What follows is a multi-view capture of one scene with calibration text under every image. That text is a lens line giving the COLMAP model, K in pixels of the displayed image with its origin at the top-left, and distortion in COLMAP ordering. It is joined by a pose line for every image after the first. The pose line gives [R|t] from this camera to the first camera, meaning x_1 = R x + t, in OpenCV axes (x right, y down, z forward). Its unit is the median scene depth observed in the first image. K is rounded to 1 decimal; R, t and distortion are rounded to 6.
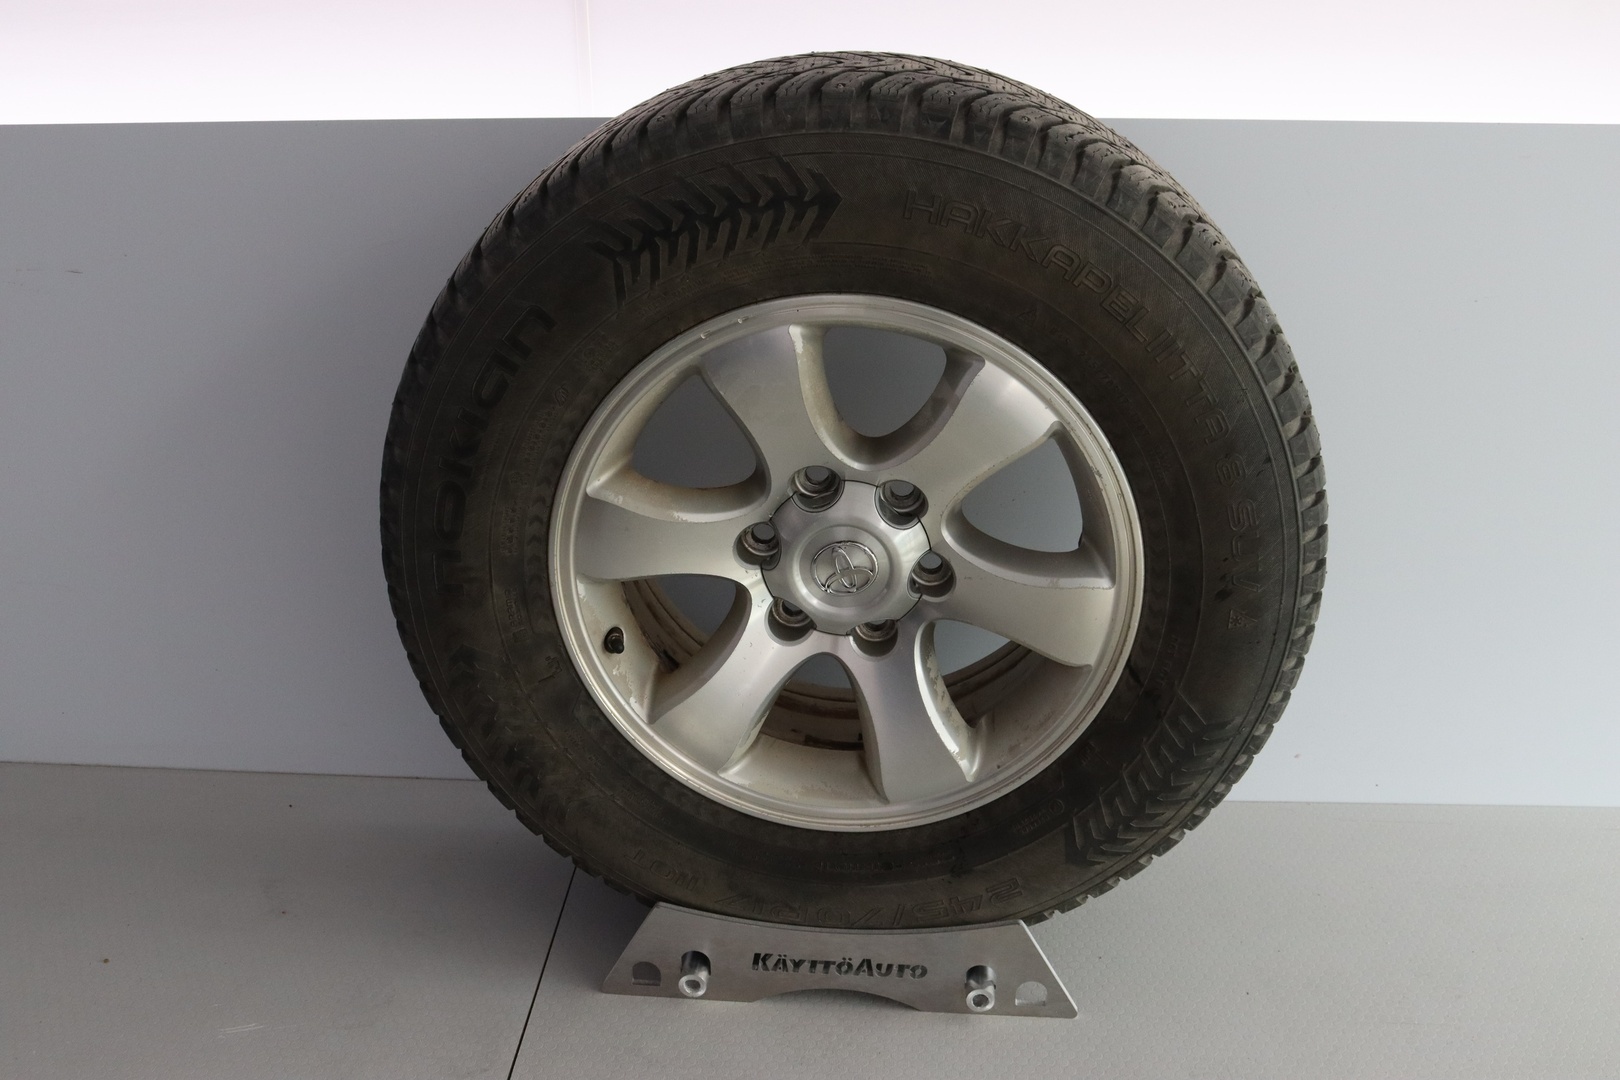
lens RADIAL K [[1735.2, 0, 810.0], [0, 1735.2, 540.0], [0, 0, 1]] dist [-0.112066, -0.005812]
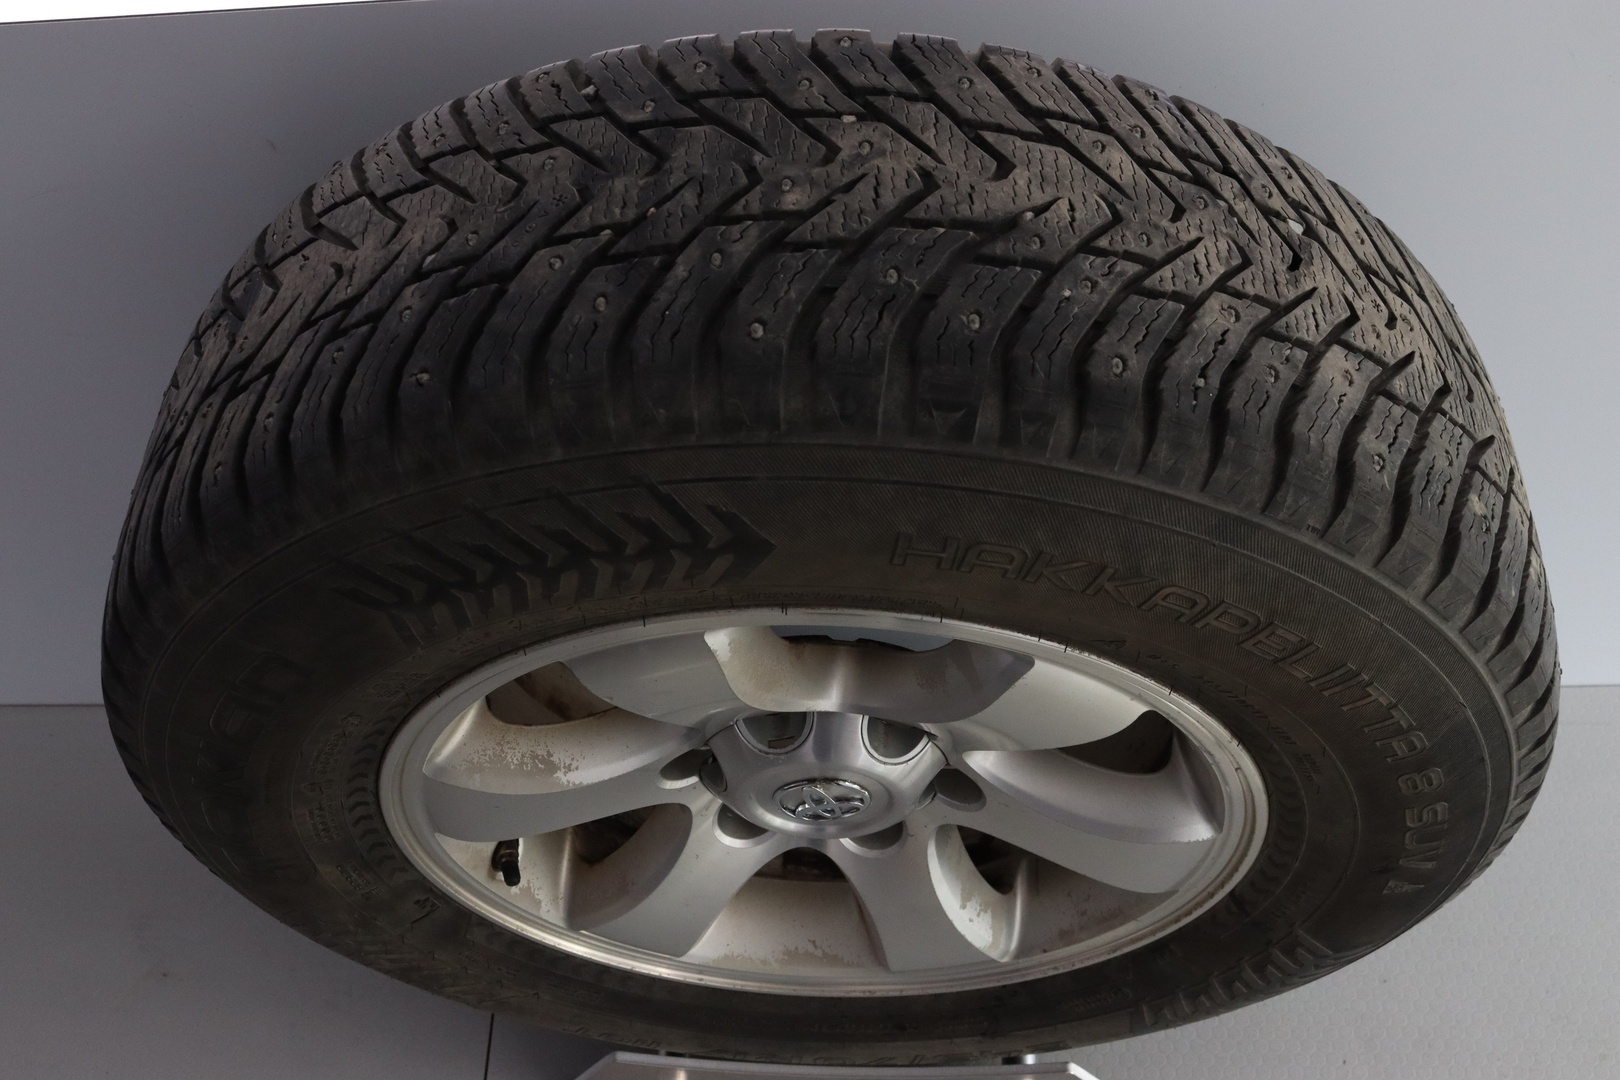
lens RADIAL K [[1735.2, 0, 810.0], [0, 1735.2, 540.0], [0, 0, 1]] dist [-0.112066, -0.005812]
pose [[0.997626, -0.066400, -0.018260, 0.038980], [0.066426, 0.857913, 0.509482, -0.472326], [-0.018165, -0.509486, 0.860287, 0.529646]]
